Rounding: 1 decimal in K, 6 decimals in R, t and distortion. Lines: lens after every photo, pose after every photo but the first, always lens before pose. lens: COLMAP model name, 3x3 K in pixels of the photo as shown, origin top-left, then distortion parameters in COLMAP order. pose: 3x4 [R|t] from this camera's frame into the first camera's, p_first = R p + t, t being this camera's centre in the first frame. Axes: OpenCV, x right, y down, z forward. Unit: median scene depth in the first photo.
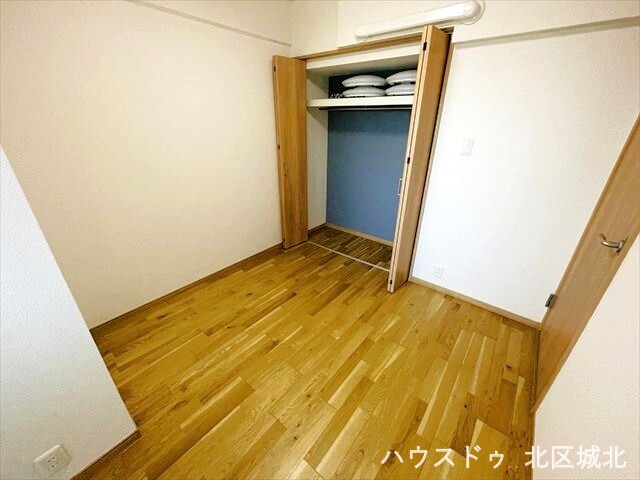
lens RADIAL K [[258.7, 0, 319.9], [0, 258.7, 238.4], [0, 0, 1]] dist [0.000071, -0.000124]
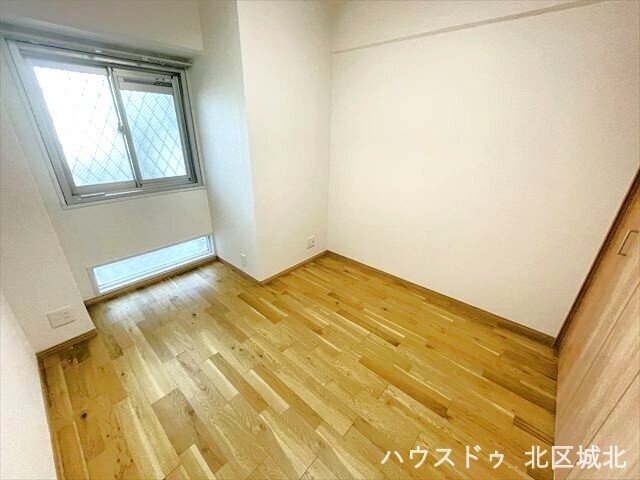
lens RADIAL K [[258.7, 0, 319.2], [0, 258.7, 239.9], [0, 0, 1]] dist [0.000071, -0.000124]
pose [[-0.042398, 0.385673, -0.921661, 0.719998], [-0.432947, 0.824286, 0.364842, -0.330571], [0.900422, 0.414499, 0.132028, 0.736548]]
